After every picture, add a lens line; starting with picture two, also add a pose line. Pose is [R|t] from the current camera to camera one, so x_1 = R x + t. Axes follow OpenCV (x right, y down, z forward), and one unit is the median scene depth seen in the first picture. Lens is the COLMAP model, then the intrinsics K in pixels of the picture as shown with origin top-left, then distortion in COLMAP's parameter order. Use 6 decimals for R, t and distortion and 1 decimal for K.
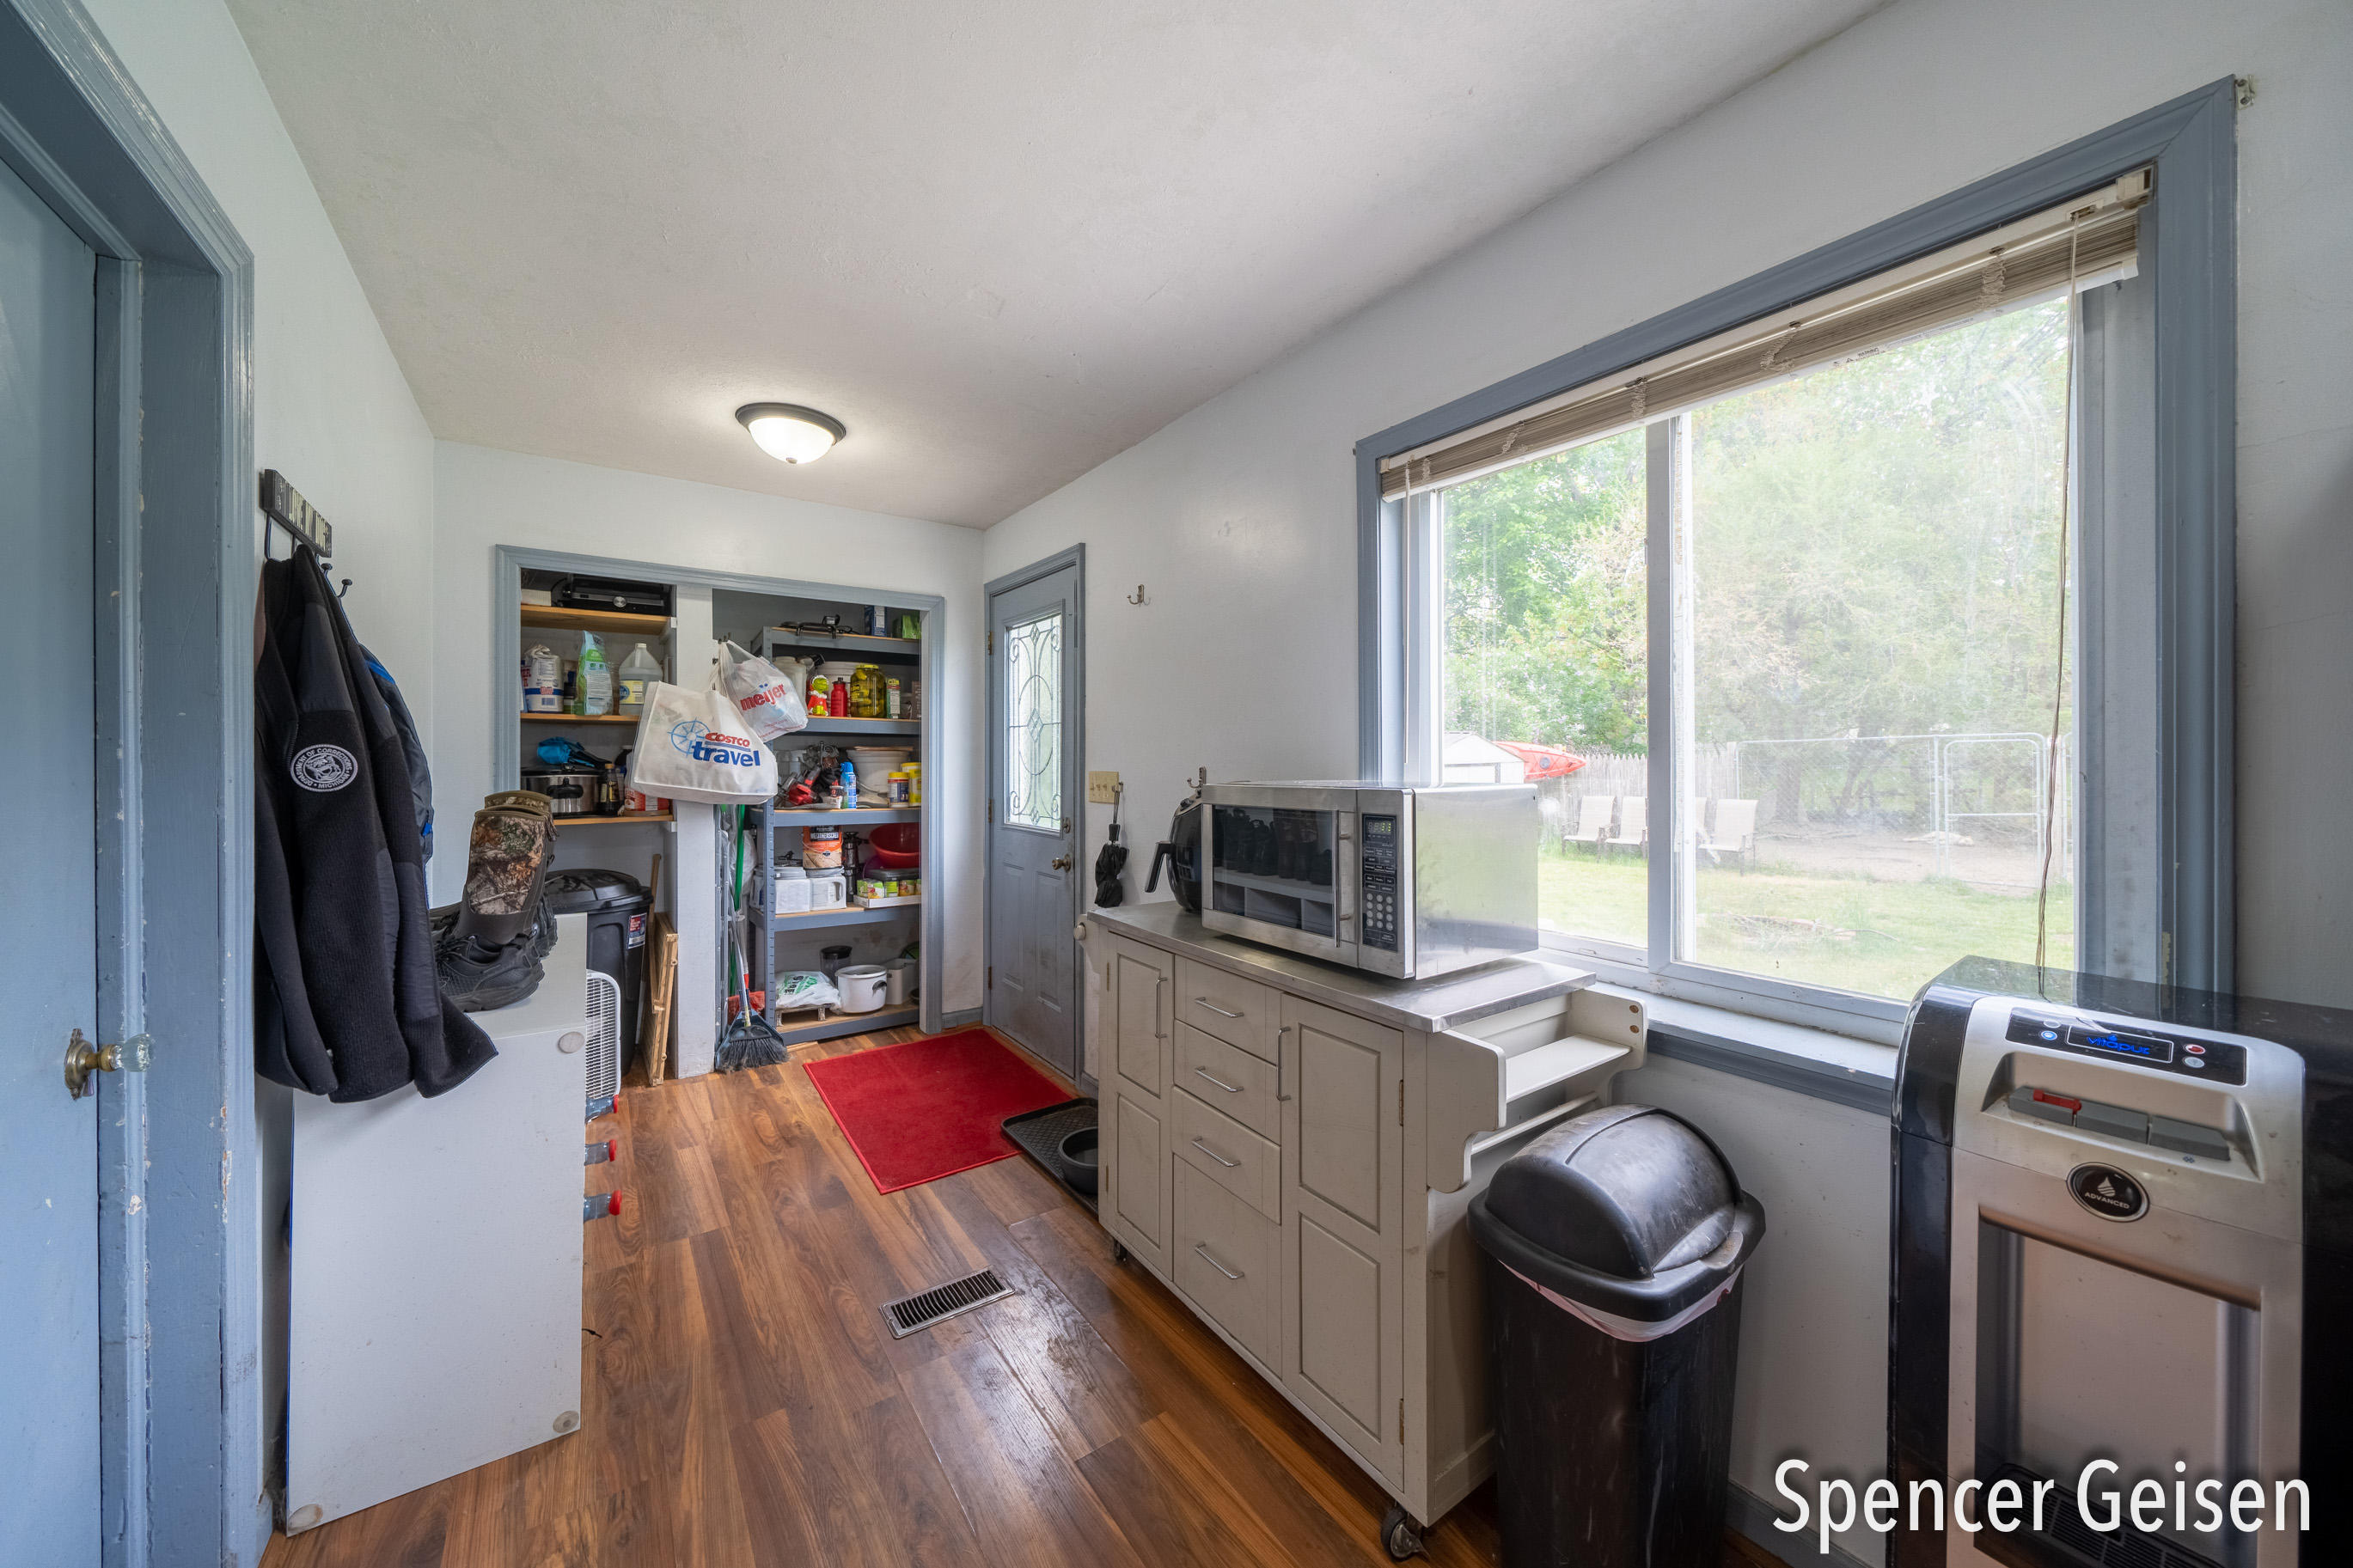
lens RADIAL K [[815.7, 0, 1167.0], [0, 815.7, 763.3], [0, 0, 1]] dist [-0.002019, -0.000242]
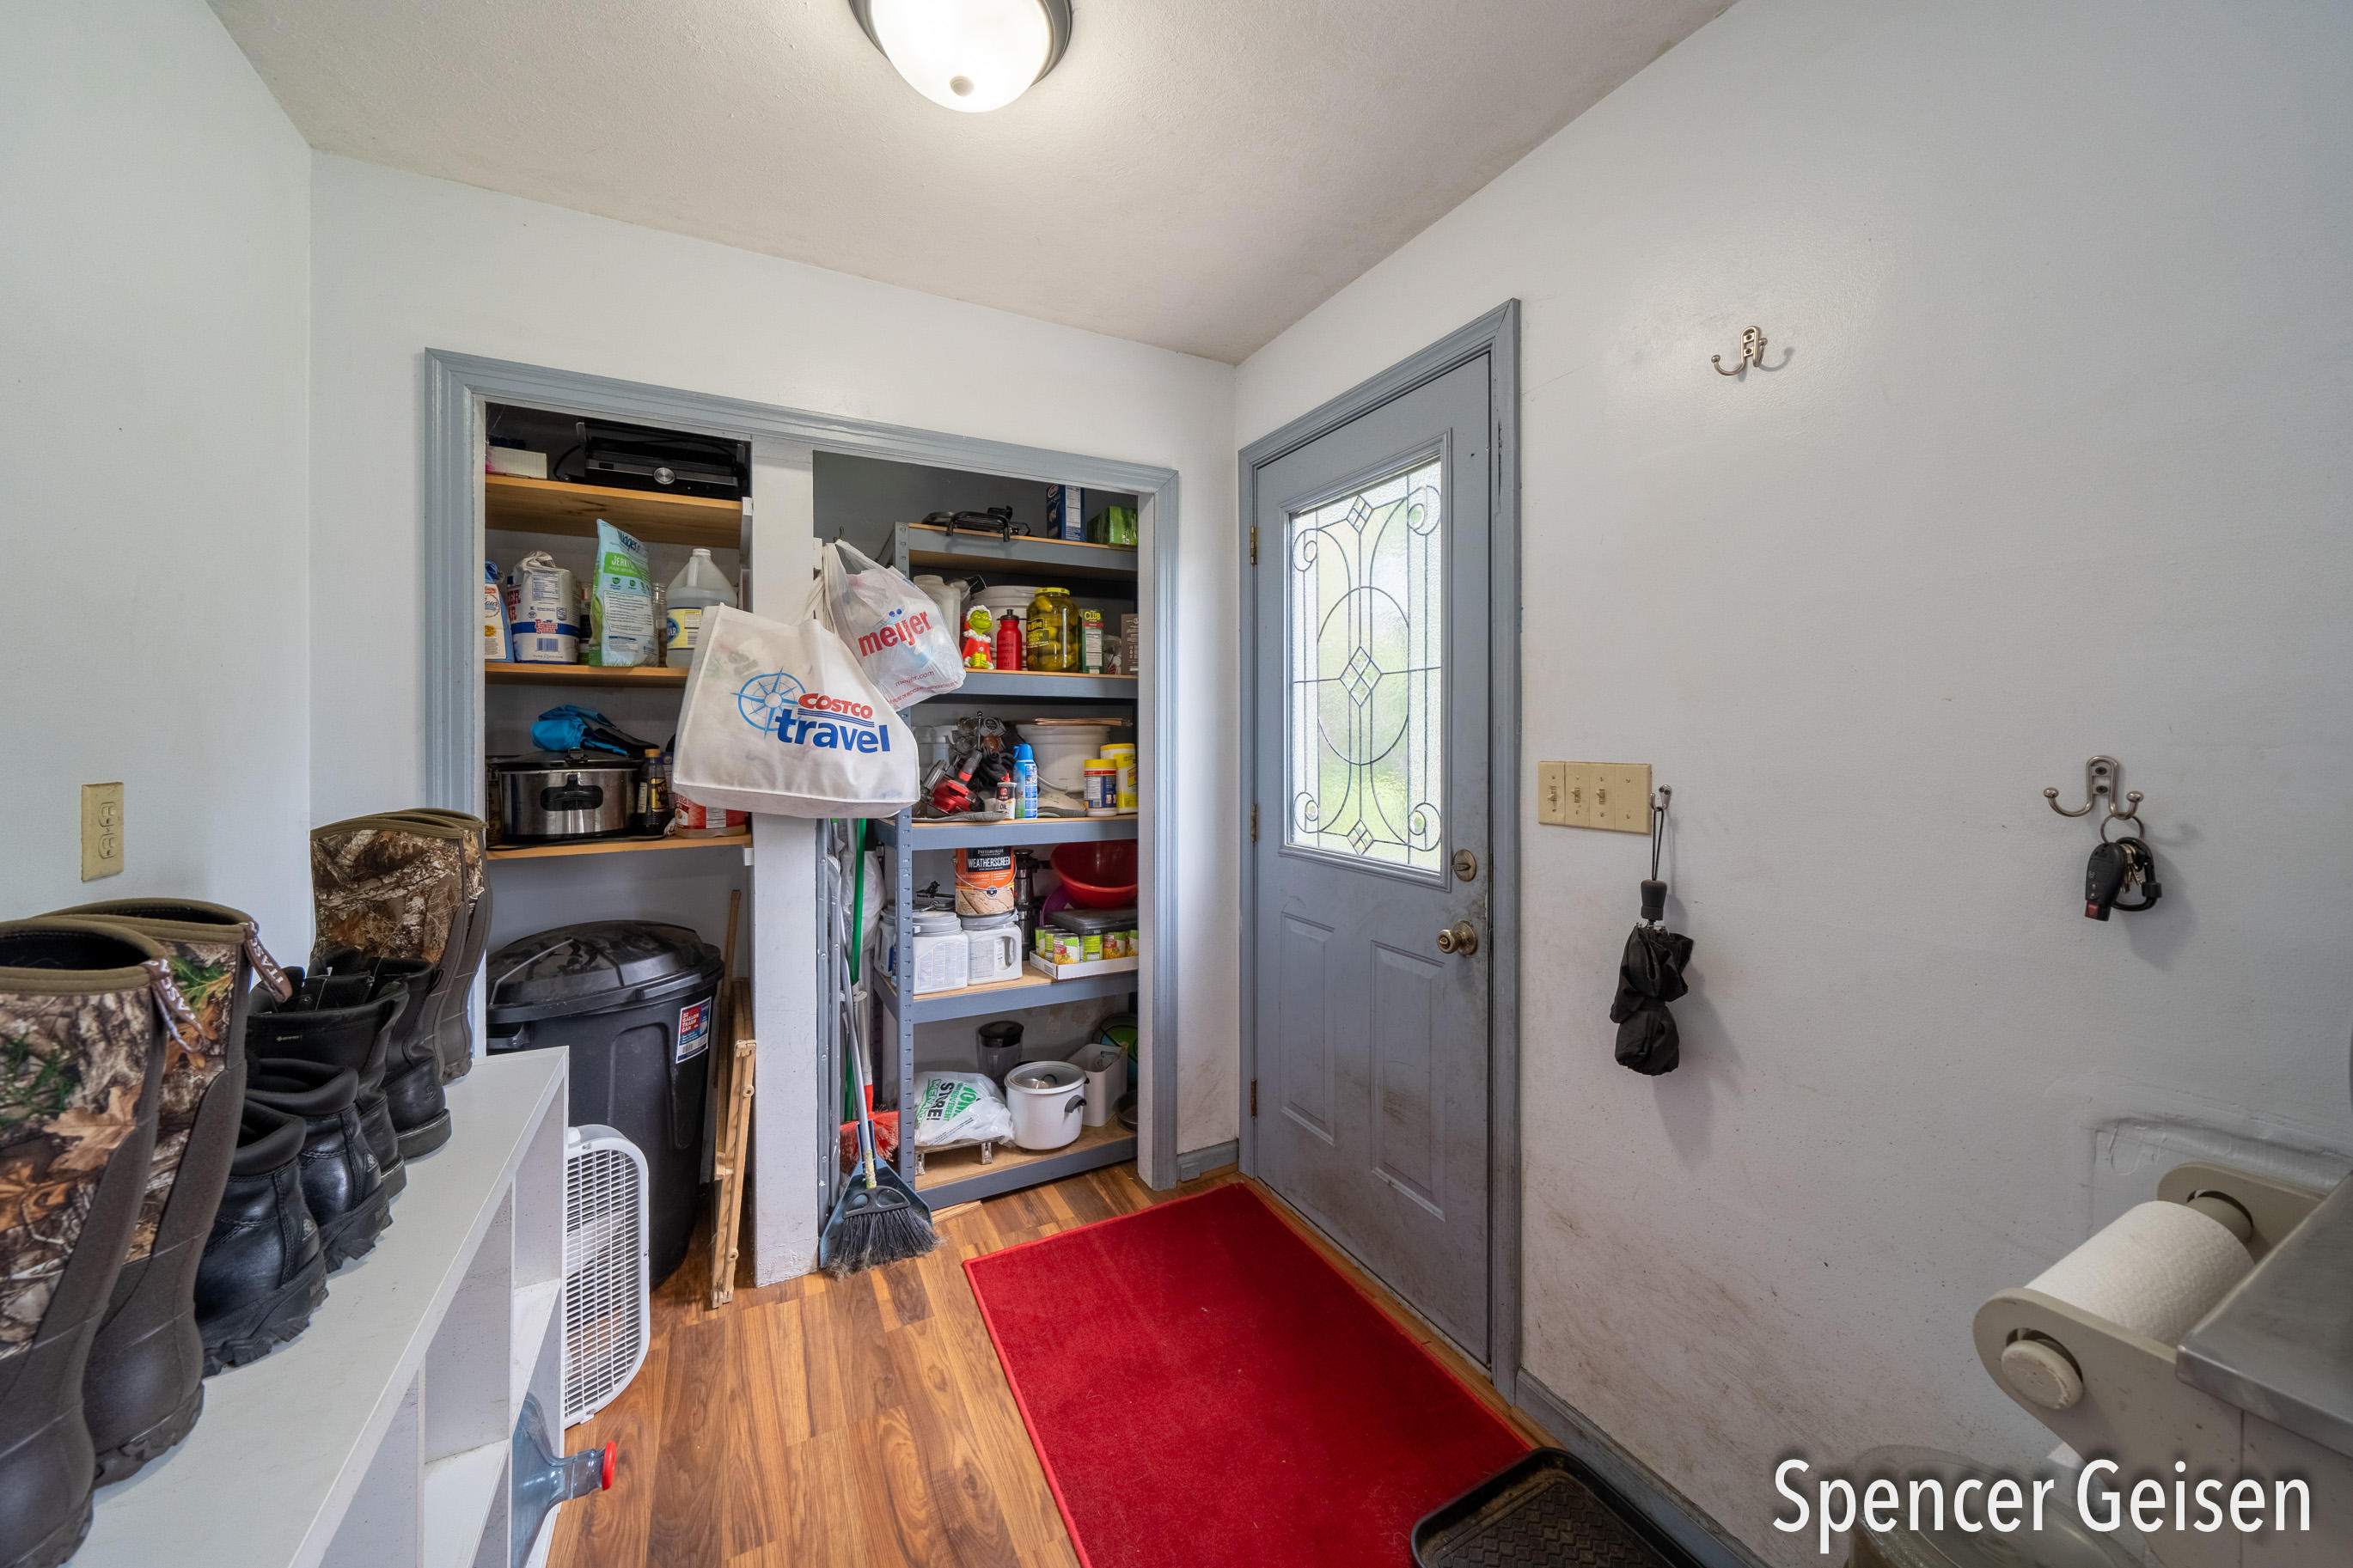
lens RADIAL K [[808.4, 0, 1190.9], [0, 808.4, 727.7], [0, 0, 1]] dist [-0.007626, -0.000038]
pose [[0.995053, -0.007703, -0.099047, -0.222389], [0.006328, 0.999879, -0.014195, -0.004388], [0.099145, 0.013498, 0.994981, 0.435458]]
